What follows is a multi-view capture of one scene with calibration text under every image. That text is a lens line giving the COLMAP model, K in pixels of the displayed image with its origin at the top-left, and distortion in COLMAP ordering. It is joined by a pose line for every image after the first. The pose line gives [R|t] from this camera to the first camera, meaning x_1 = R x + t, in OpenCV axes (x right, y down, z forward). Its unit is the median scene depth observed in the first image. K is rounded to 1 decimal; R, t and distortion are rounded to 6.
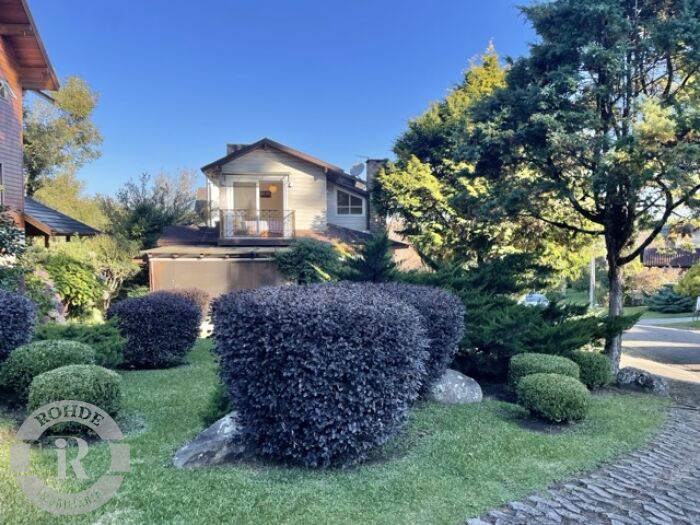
lens RADIAL K [[531.7, 0, 350.2], [0, 531.7, 258.9], [0, 0, 1]] dist [0.097167, -0.114957]
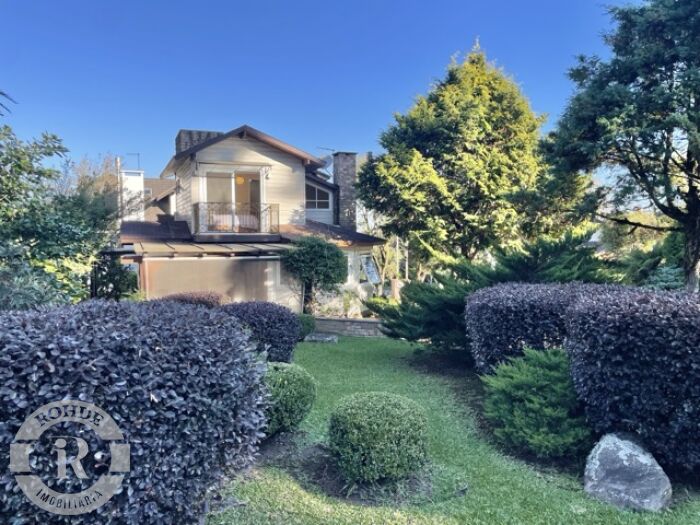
lens RADIAL K [[531.7, 0, 350.2], [0, 531.7, 258.9], [0, 0, 1]] dist [0.097167, -0.114957]
pose [[0.970975, -0.015705, 0.238667, -0.204348], [0.012979, 0.999831, 0.012990, -0.005376], [-0.238830, -0.009515, 0.971015, 0.059959]]
